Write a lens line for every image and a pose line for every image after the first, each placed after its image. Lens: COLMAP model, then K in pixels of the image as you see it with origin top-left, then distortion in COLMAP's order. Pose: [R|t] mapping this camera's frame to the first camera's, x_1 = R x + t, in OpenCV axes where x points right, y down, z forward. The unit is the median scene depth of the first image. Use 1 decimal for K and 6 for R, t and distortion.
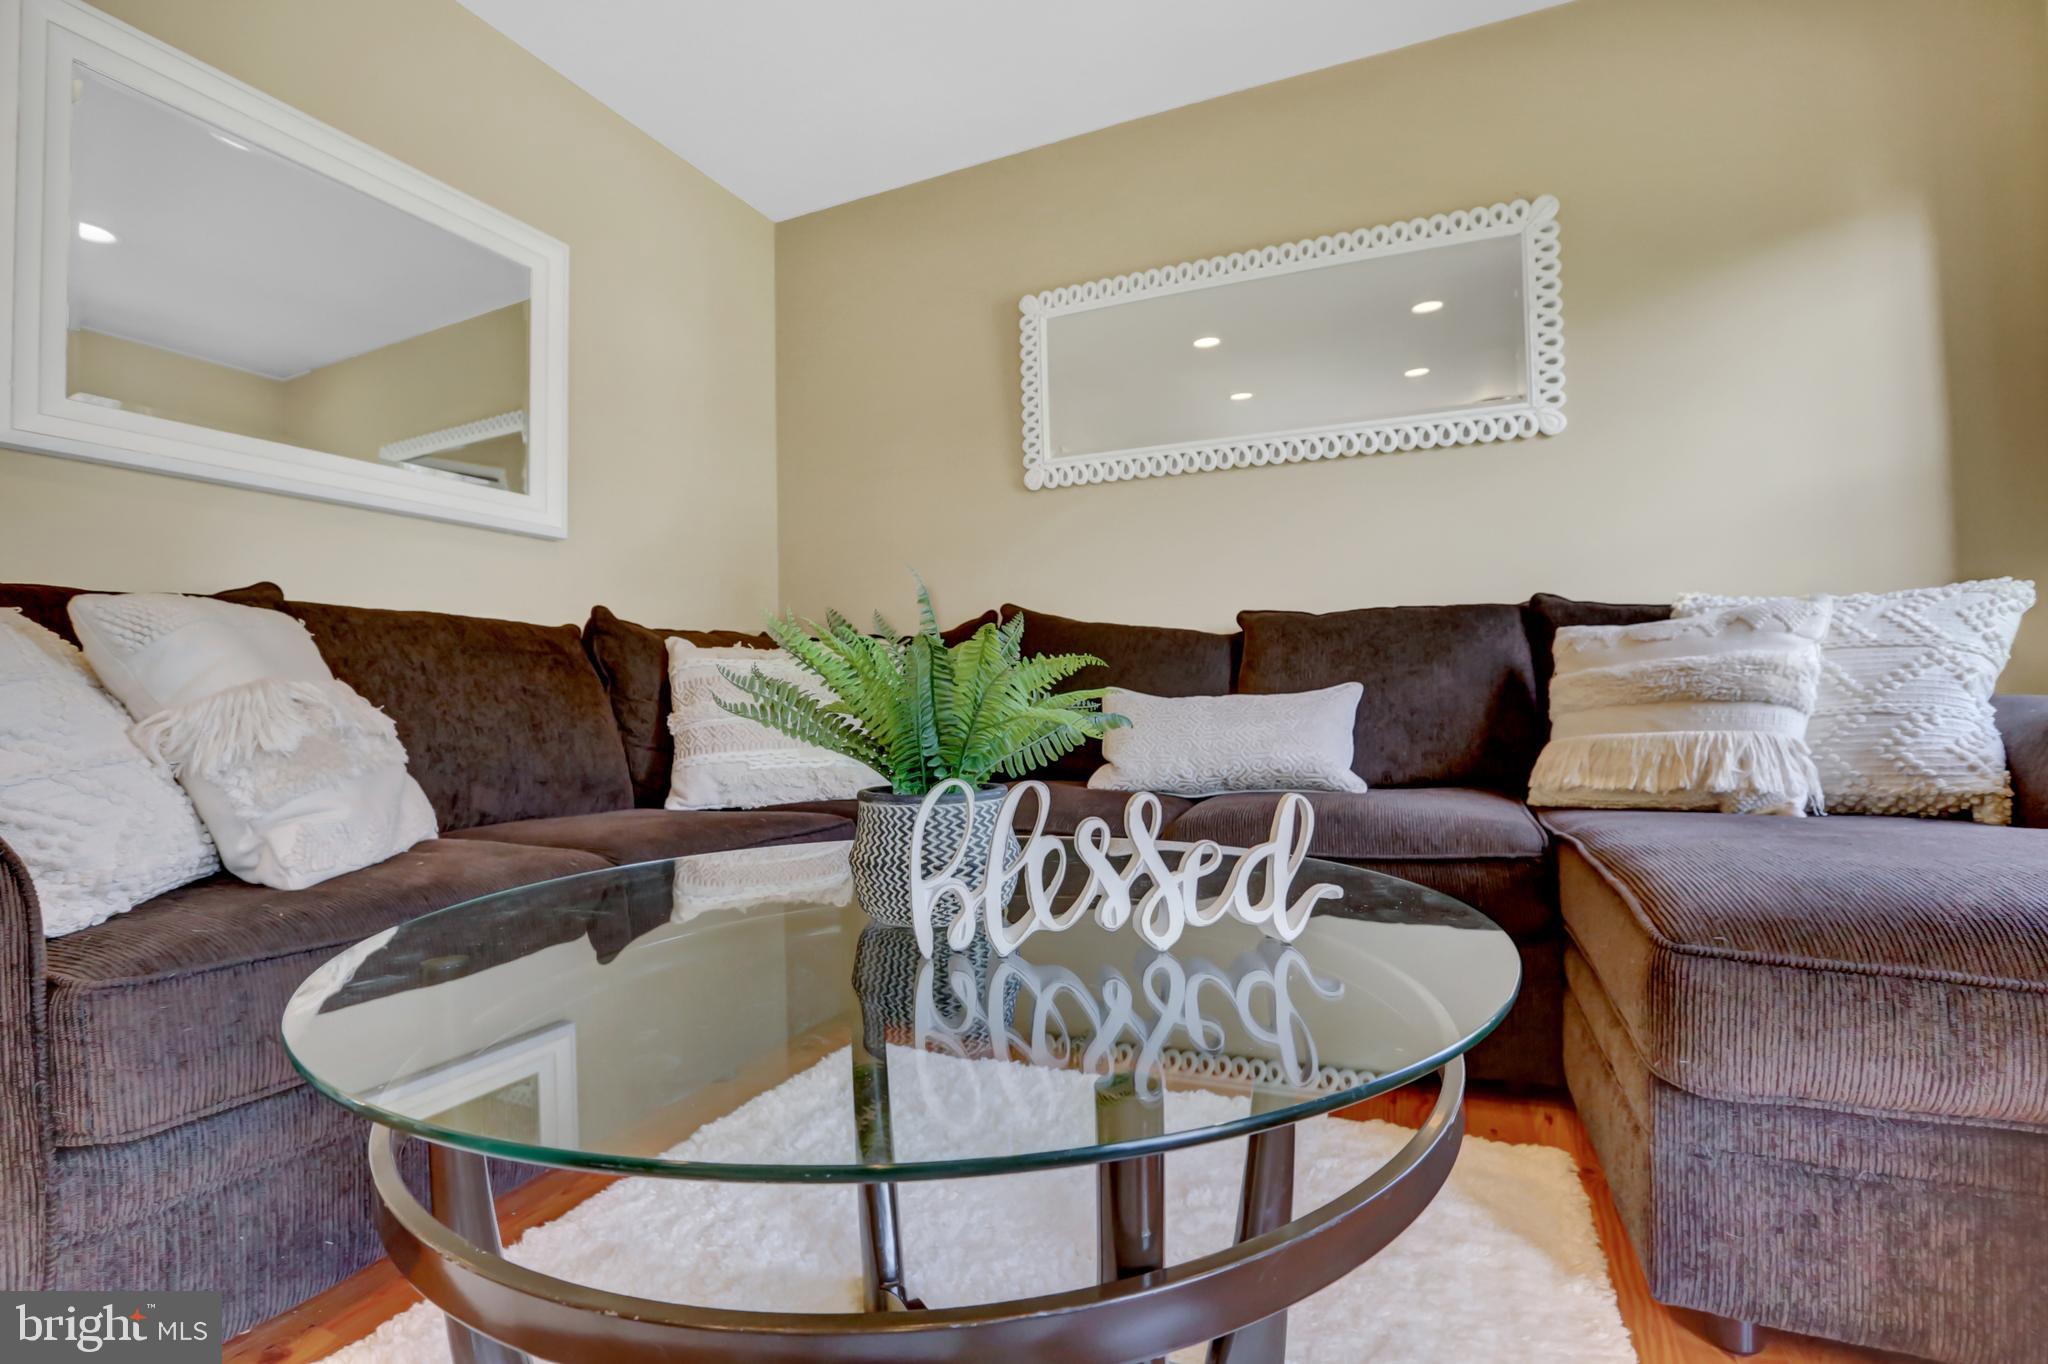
lens RADIAL K [[939.4, 0, 1019.9], [0, 939.4, 680.3], [0, 0, 1]] dist [-0.051368, 0.018119]
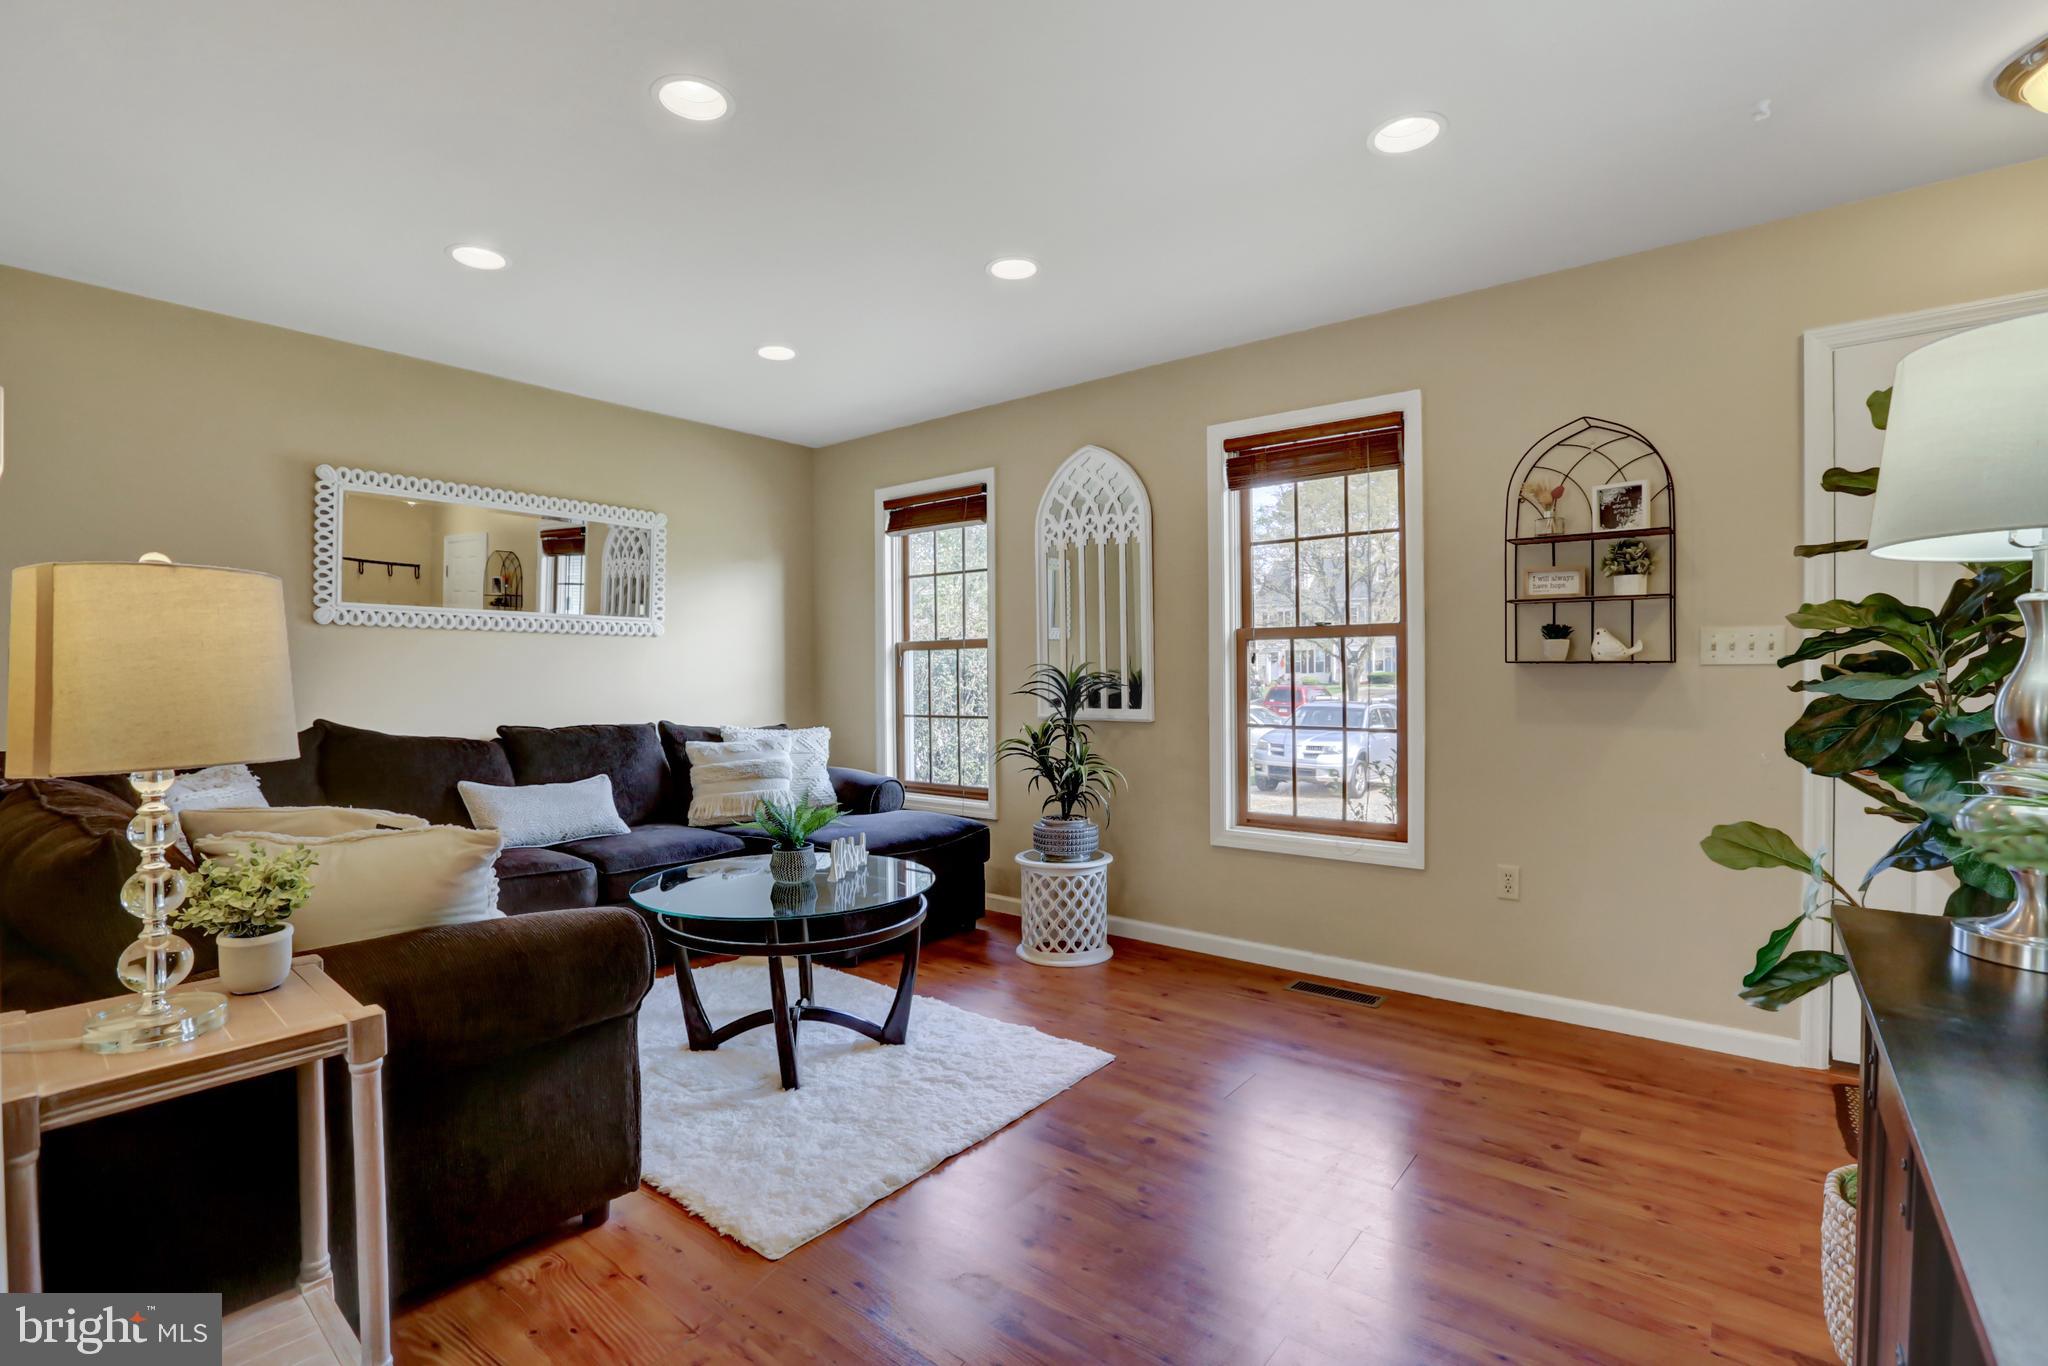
lens RADIAL K [[939.4, 0, 1020.1], [0, 939.4, 682.8], [0, 0, 1]] dist [-0.051368, 0.018119]
pose [[0.252428, 0.013604, 0.967520, -1.133646], [-0.023200, 0.999699, -0.008004, -0.168442], [-0.967338, -0.020426, 0.252668, -0.241613]]
